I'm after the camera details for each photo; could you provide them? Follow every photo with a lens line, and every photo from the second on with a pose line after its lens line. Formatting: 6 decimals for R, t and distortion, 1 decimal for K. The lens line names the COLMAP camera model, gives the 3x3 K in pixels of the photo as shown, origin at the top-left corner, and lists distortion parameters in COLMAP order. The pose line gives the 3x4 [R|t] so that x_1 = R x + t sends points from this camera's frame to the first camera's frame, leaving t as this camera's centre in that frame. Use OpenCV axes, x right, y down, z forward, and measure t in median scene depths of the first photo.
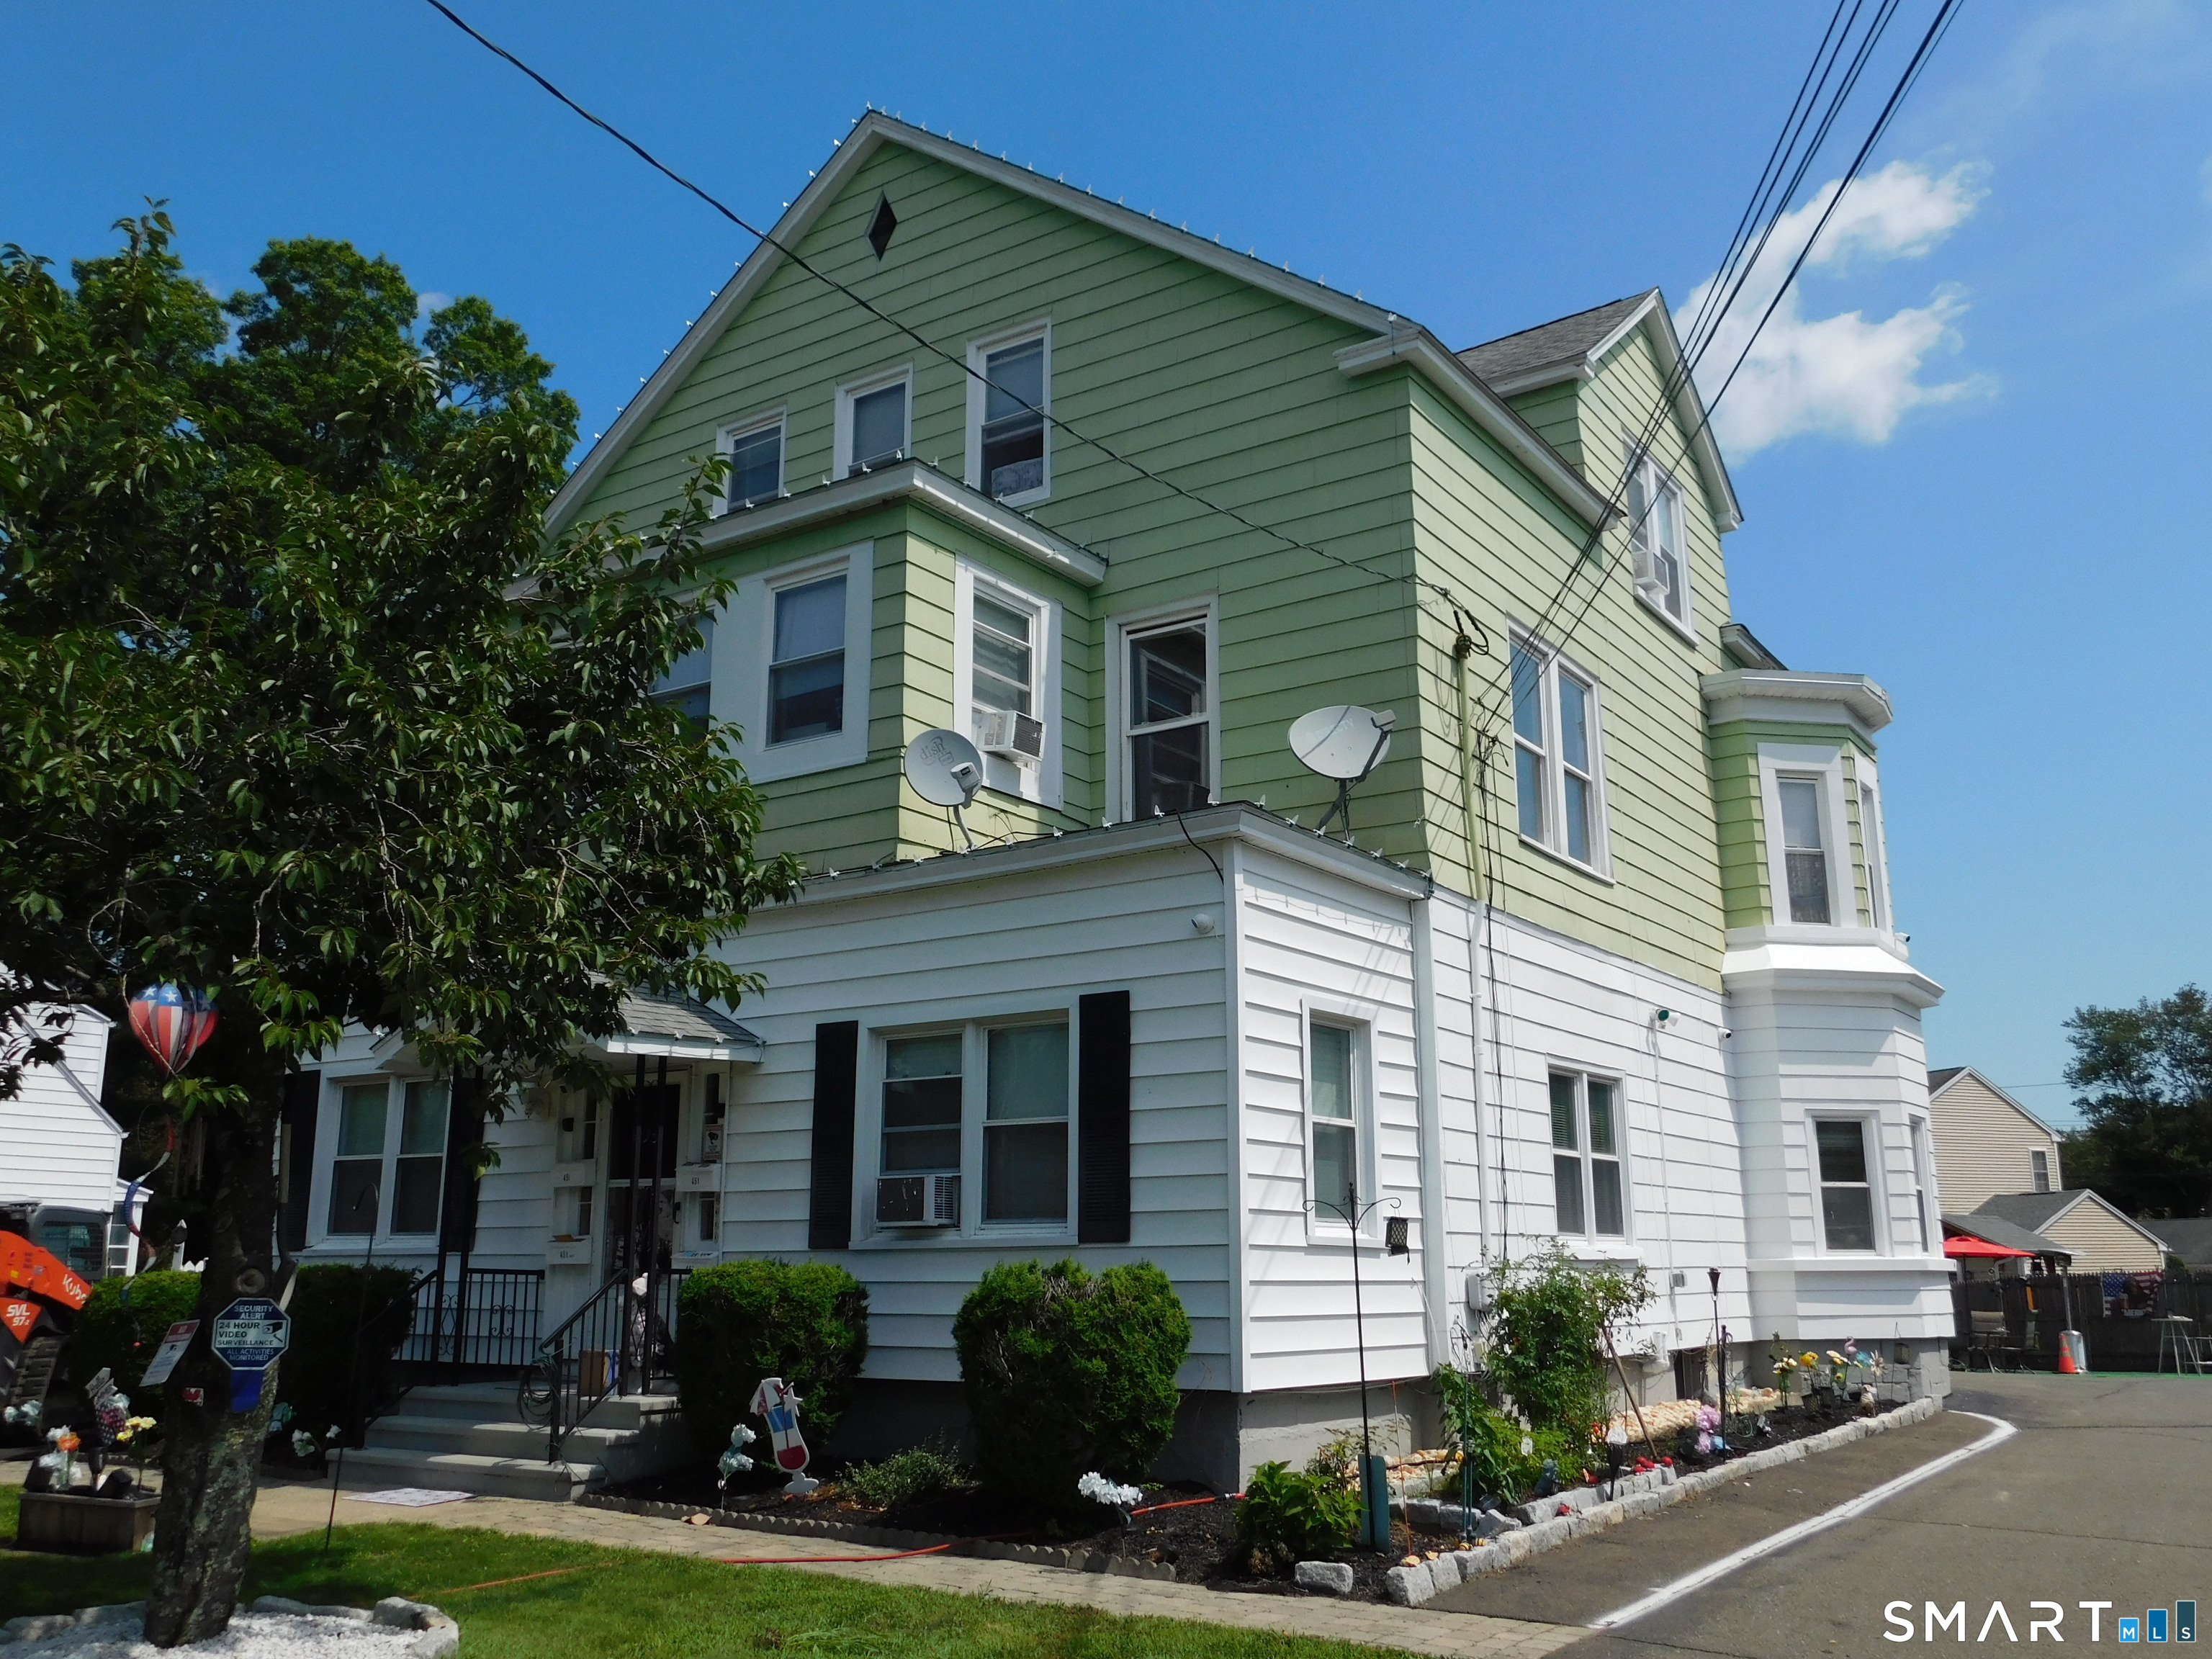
lens RADIAL K [[1900.6, 0, 1106.0], [0, 1900.6, 829.5], [0, 0, 1]] dist [0.003740, 0.002036]
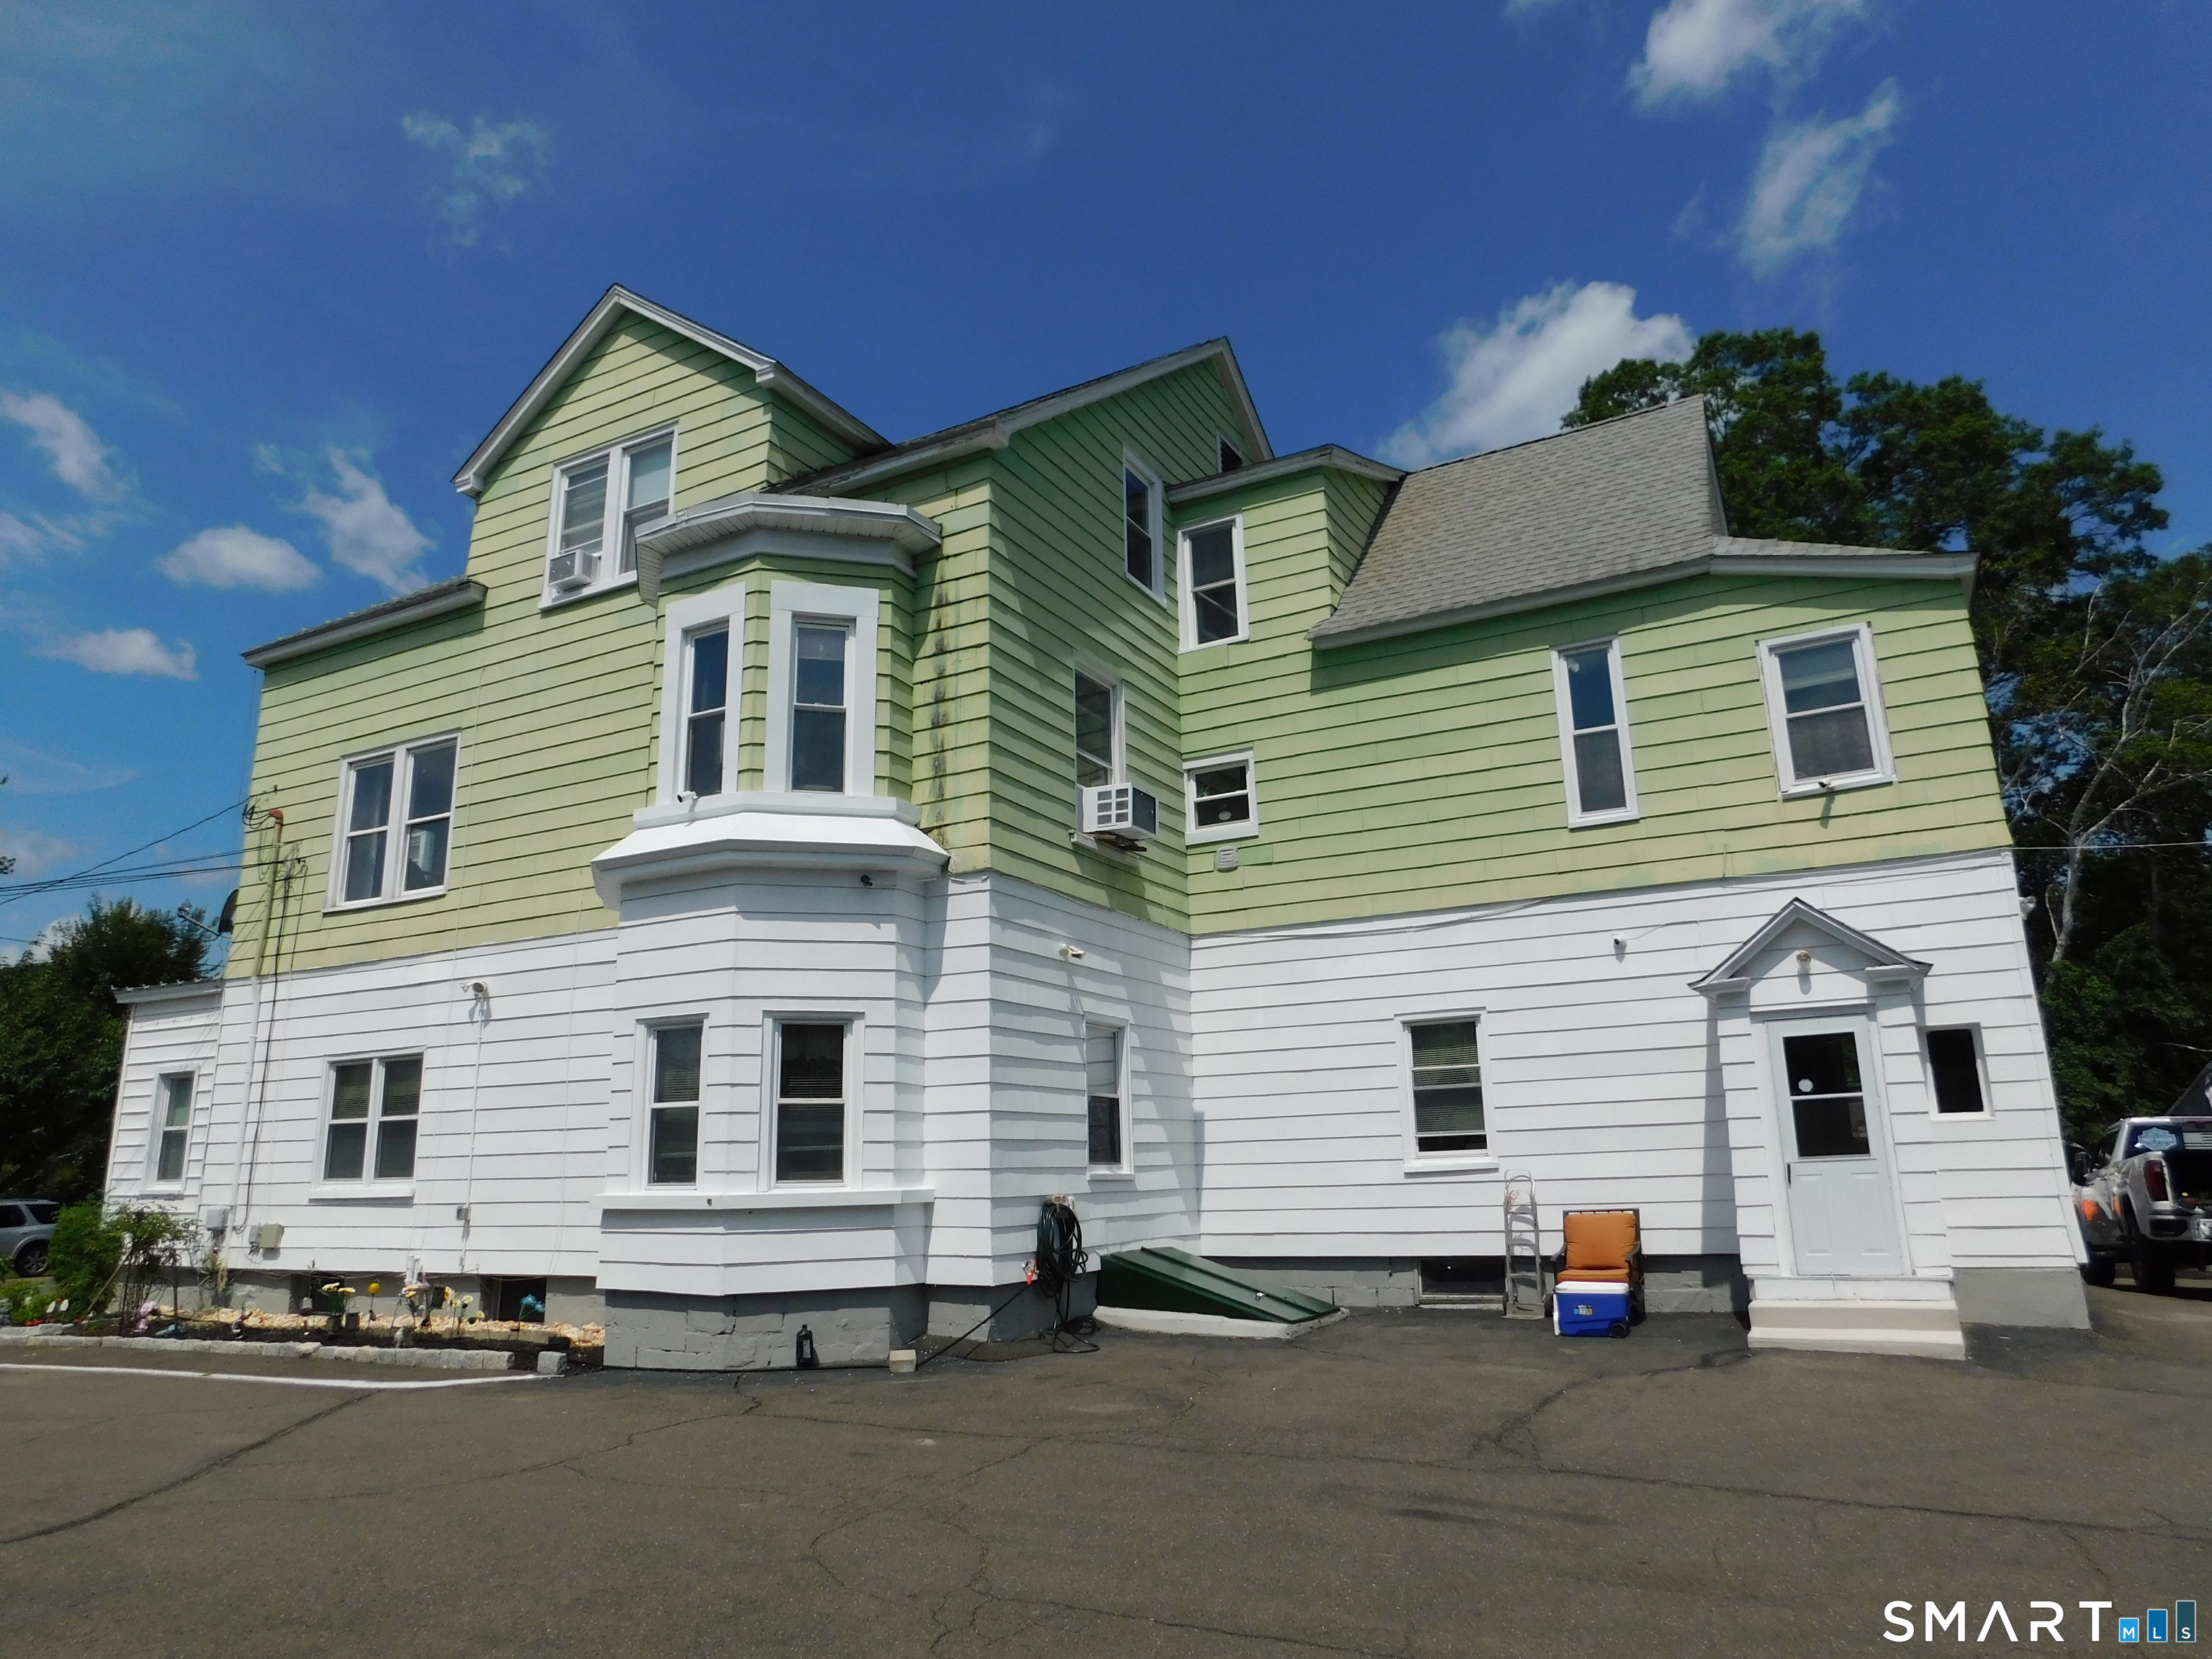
lens RADIAL K [[1477.5, 0, 1106.0], [0, 1477.5, 829.5], [0, 0, 1]] dist [-0.083928, 0.078143]
pose [[0.105032, -0.219944, -0.969842, 1.336366], [0.253338, 0.948978, -0.187776, 0.298051], [0.961659, -0.225975, 0.155393, 1.375101]]
